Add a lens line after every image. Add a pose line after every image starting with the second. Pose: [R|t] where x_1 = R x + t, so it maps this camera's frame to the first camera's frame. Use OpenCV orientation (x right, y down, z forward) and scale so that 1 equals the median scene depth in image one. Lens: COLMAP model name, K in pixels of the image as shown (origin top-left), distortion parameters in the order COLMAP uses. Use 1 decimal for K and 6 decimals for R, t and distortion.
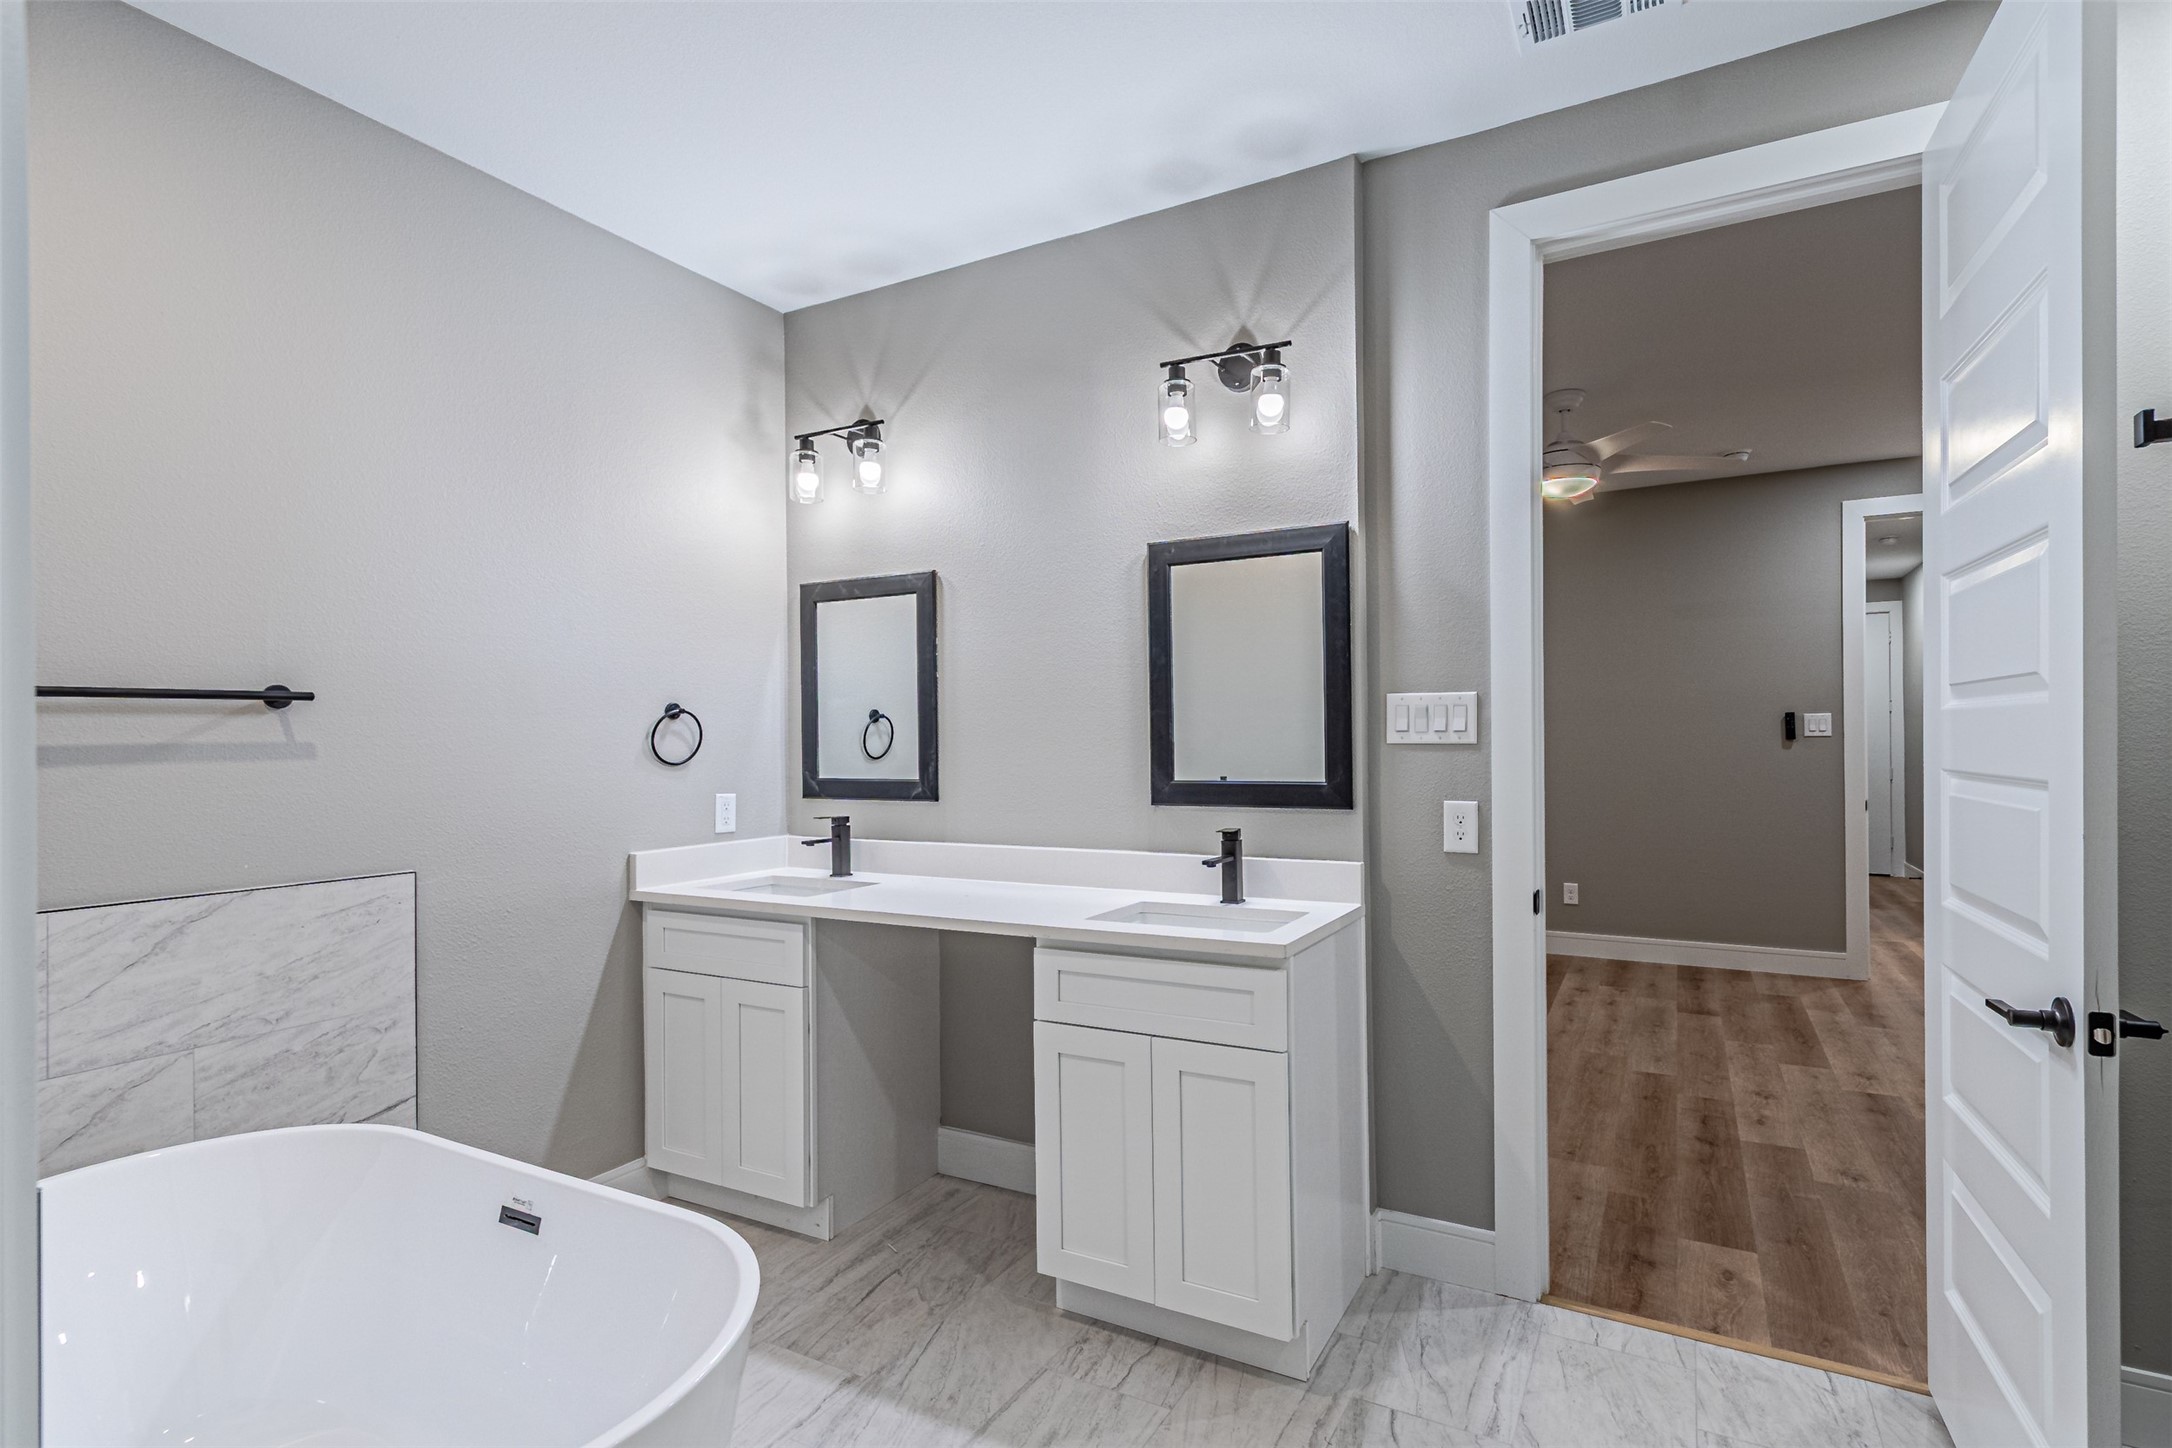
lens RADIAL K [[955.7, 0, 1097.2], [0, 955.7, 739.2], [0, 0, 1]] dist [0.008561, -0.002012]
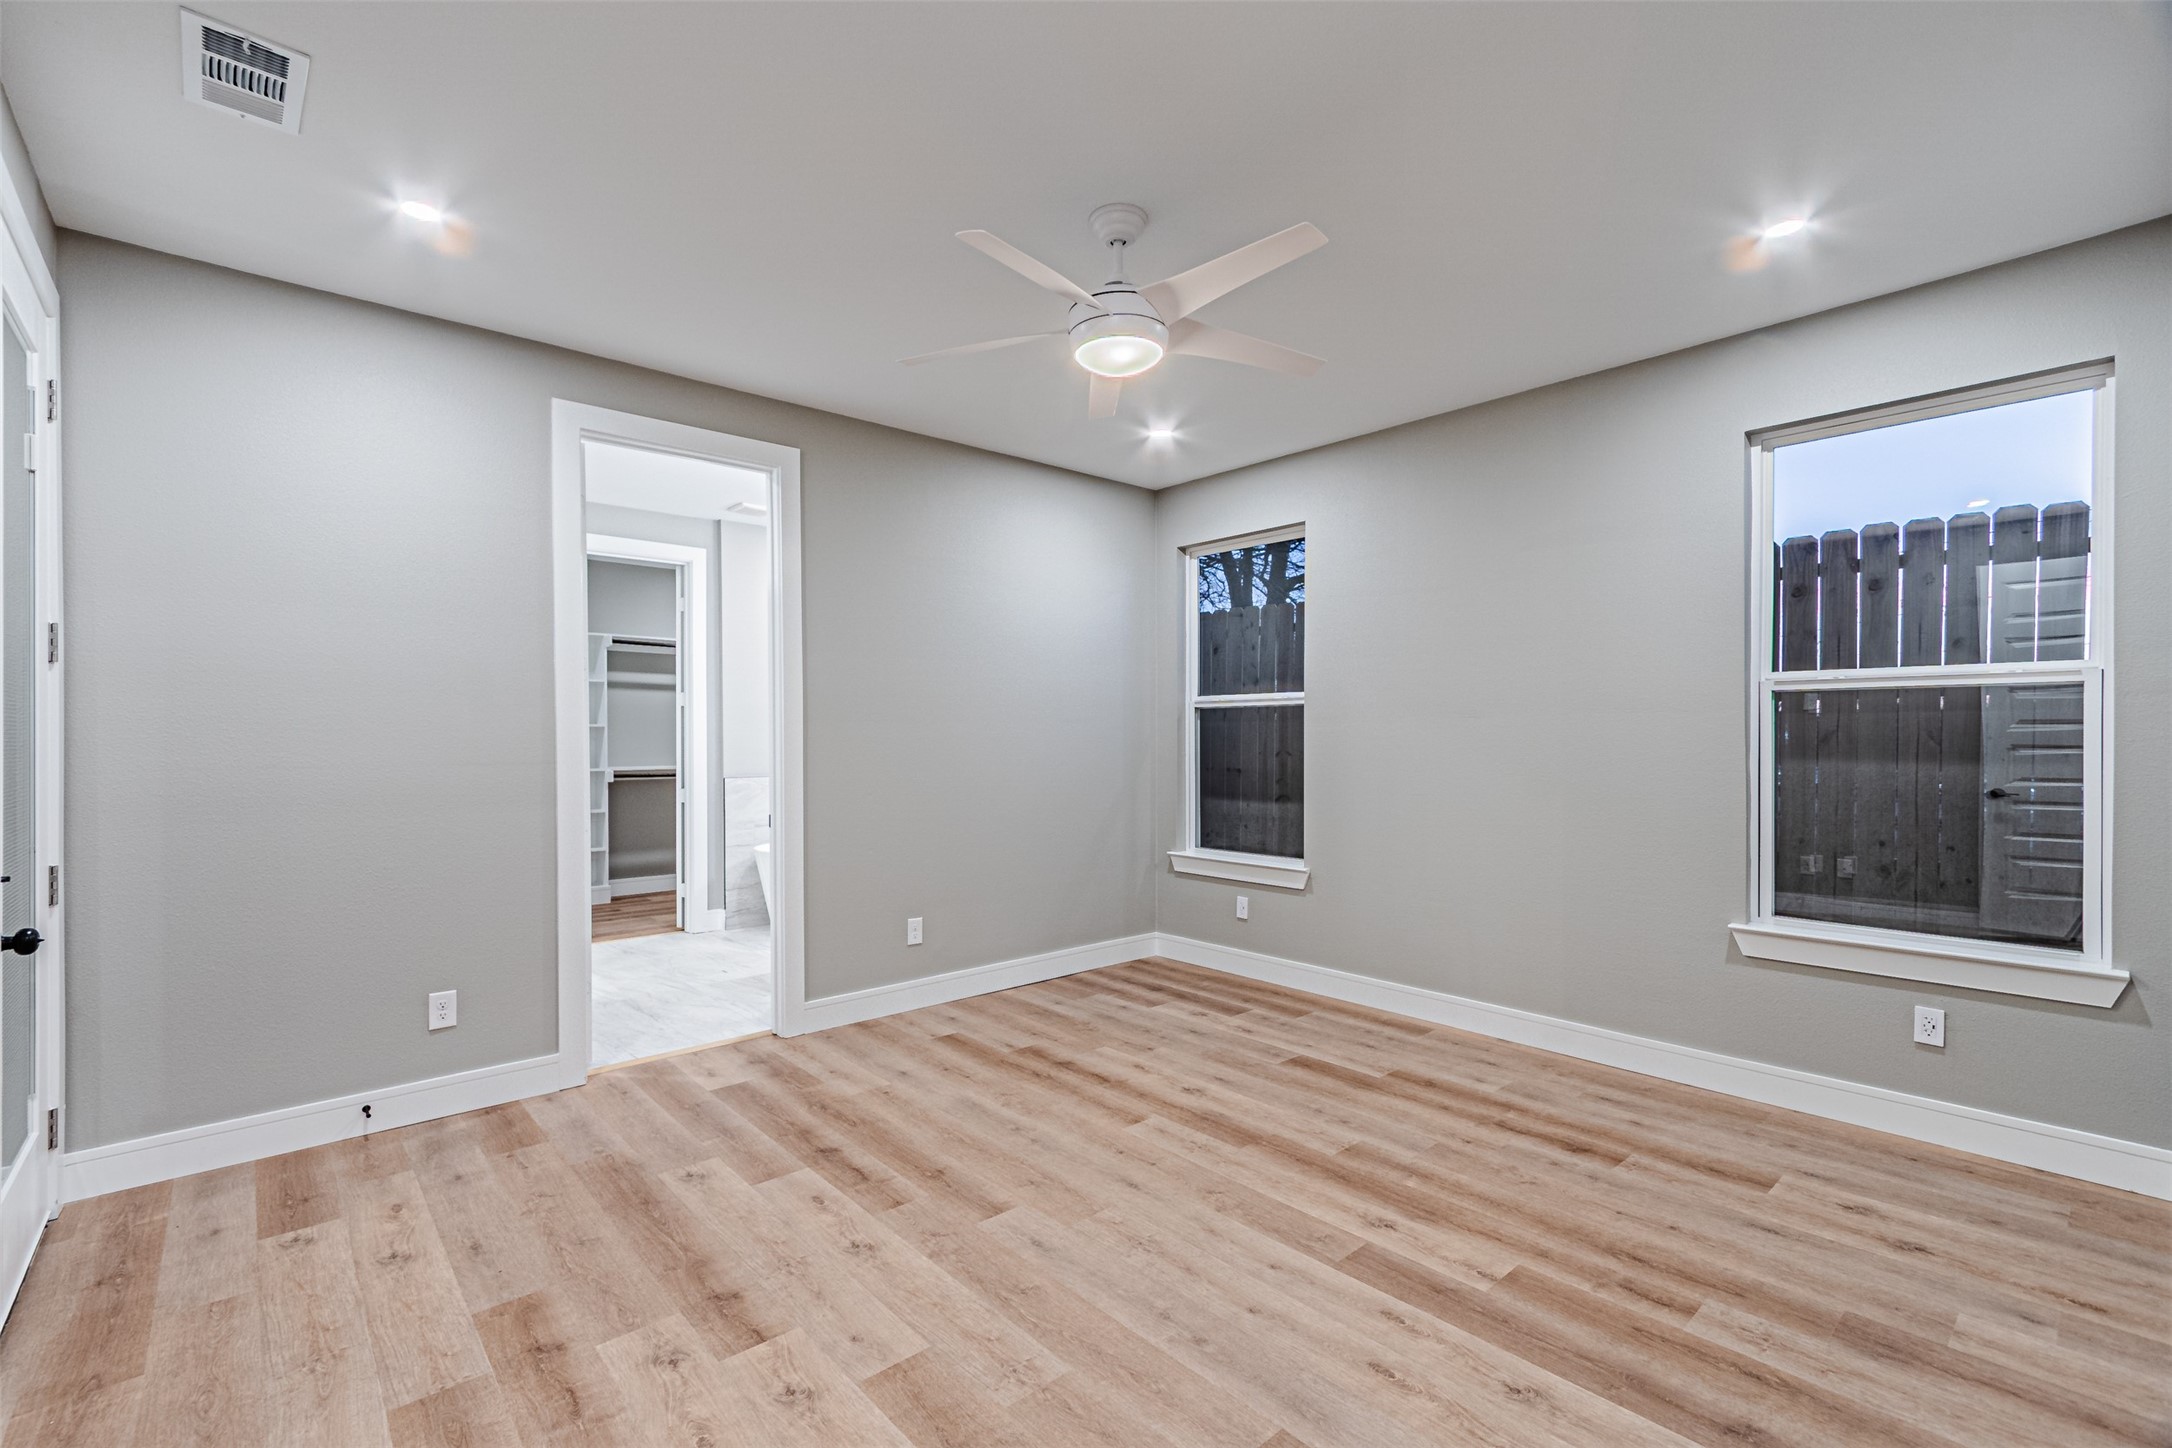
lens RADIAL K [[955.7, 0, 1086.1], [0, 955.7, 739.2], [0, 0, 1]] dist [0.008561, -0.002012]
pose [[-0.301659, 0.017078, -0.953263, 1.364808], [0.007276, 0.999852, 0.015611, 0.010136], [0.953388, -0.002227, -0.301739, 1.445216]]
